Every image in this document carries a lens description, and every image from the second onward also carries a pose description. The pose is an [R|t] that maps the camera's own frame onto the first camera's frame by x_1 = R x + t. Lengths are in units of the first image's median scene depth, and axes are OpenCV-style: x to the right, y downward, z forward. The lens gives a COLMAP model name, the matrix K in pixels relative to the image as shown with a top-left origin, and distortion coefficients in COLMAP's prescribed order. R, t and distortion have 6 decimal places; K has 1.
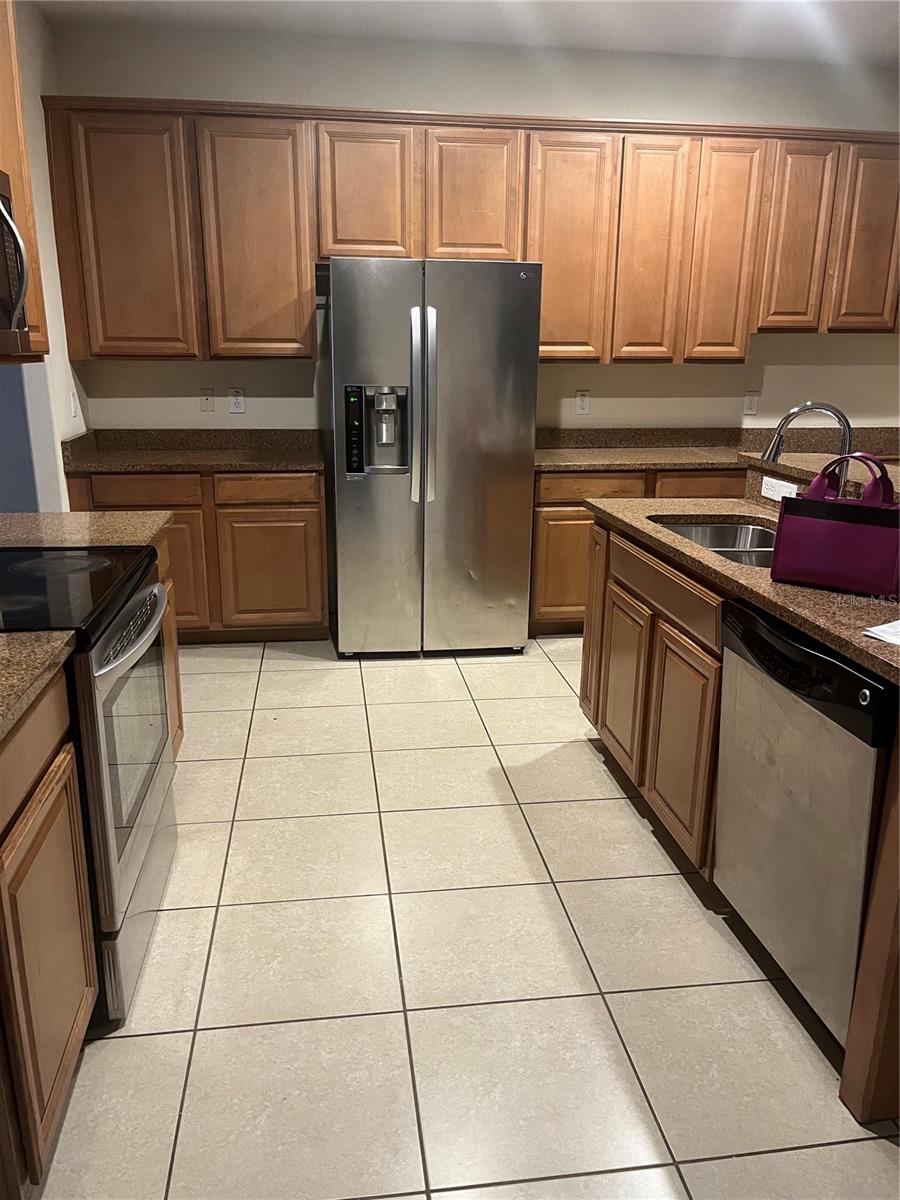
lens RADIAL K [[911.4, 0, 446.4], [0, 911.4, 602.9], [0, 0, 1]] dist [0.059005, -0.076717]
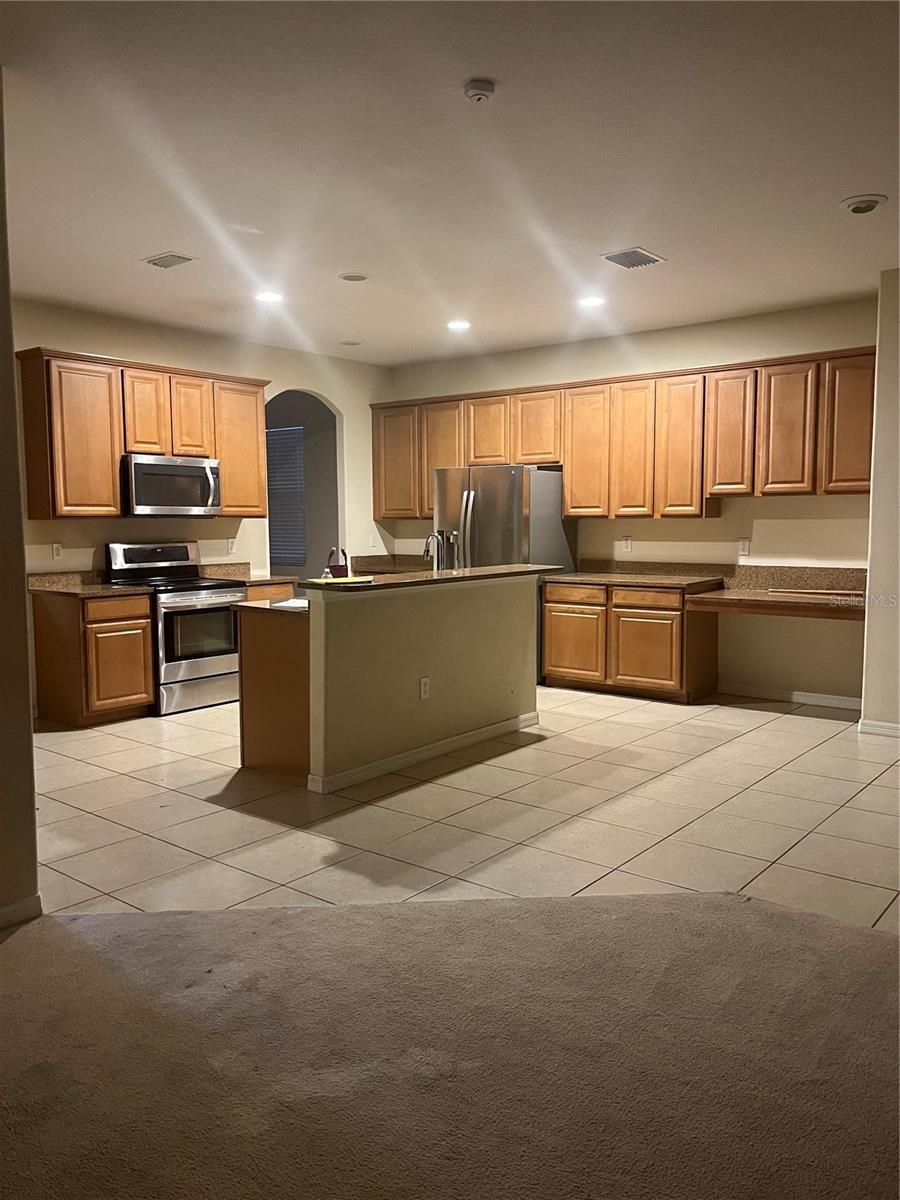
lens RADIAL K [[915.8, 0, 444.0], [0, 915.8, 606.6], [0, 0, 1]] dist [0.103258, -0.077277]
pose [[0.682315, 0.060448, -0.728555, 1.215631], [-0.185962, 0.978145, -0.093003, 0.092214], [0.707011, 0.198941, 0.678644, -0.261355]]
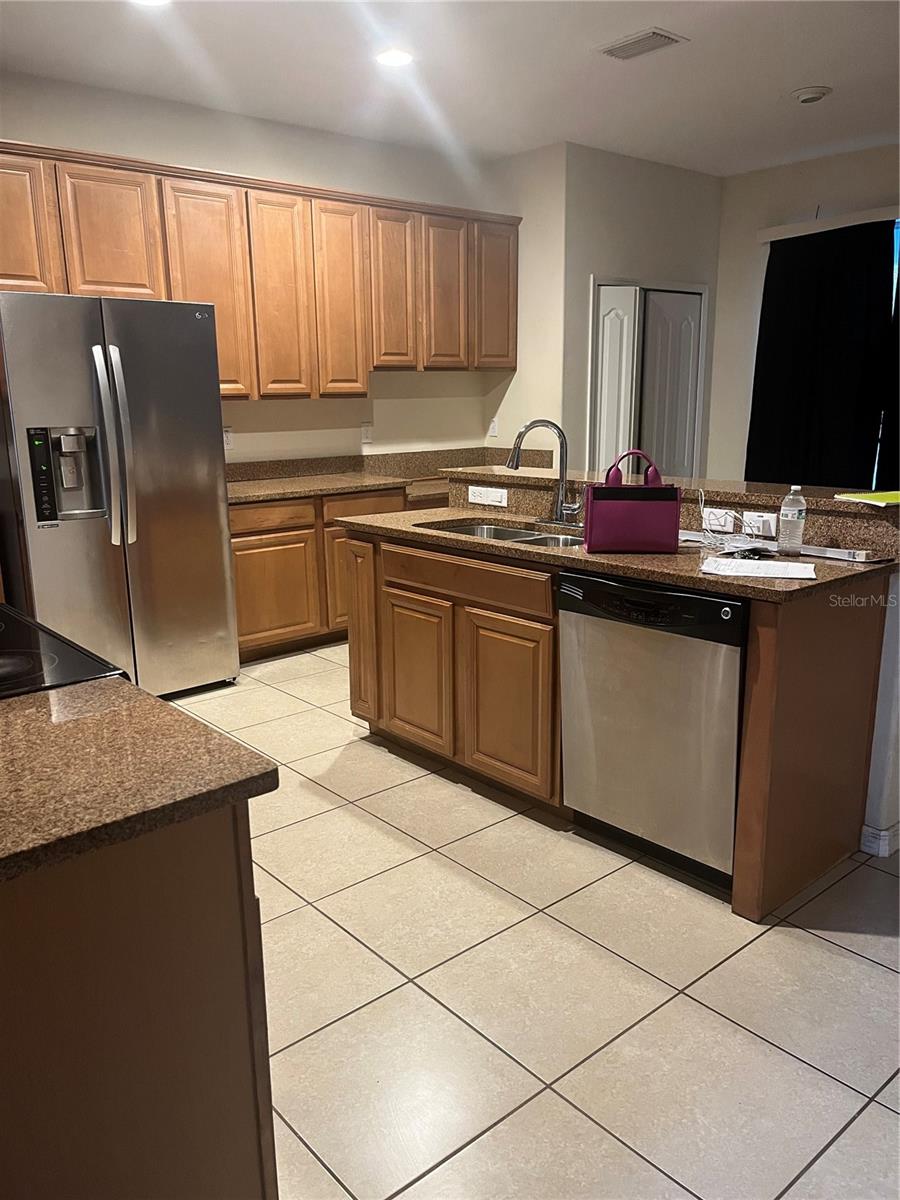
lens RADIAL K [[911.4, 0, 446.4], [0, 911.4, 602.9], [0, 0, 1]] dist [0.059005, -0.076717]
pose [[0.839757, -0.143723, 0.523596, -0.243235], [0.167448, 0.985879, 0.002059, 0.004302], [-0.516498, 0.085946, 0.851964, 0.006911]]
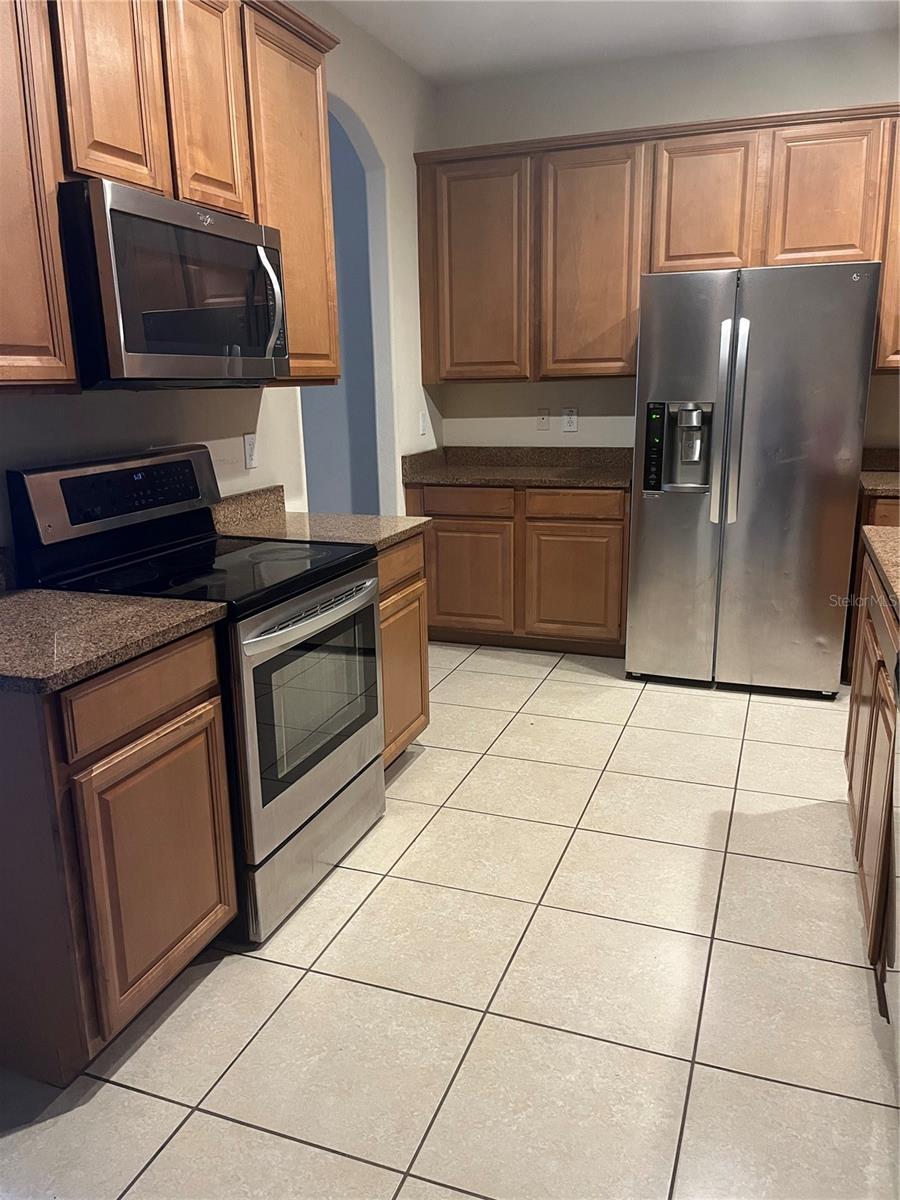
lens RADIAL K [[911.4, 0, 446.4], [0, 911.4, 602.9], [0, 0, 1]] dist [0.059005, -0.076717]
pose [[0.877764, 0.091043, -0.470363, 0.167875], [-0.102713, 0.994711, 0.000858, -0.000415], [0.467953, 0.047559, 0.882473, 0.031073]]
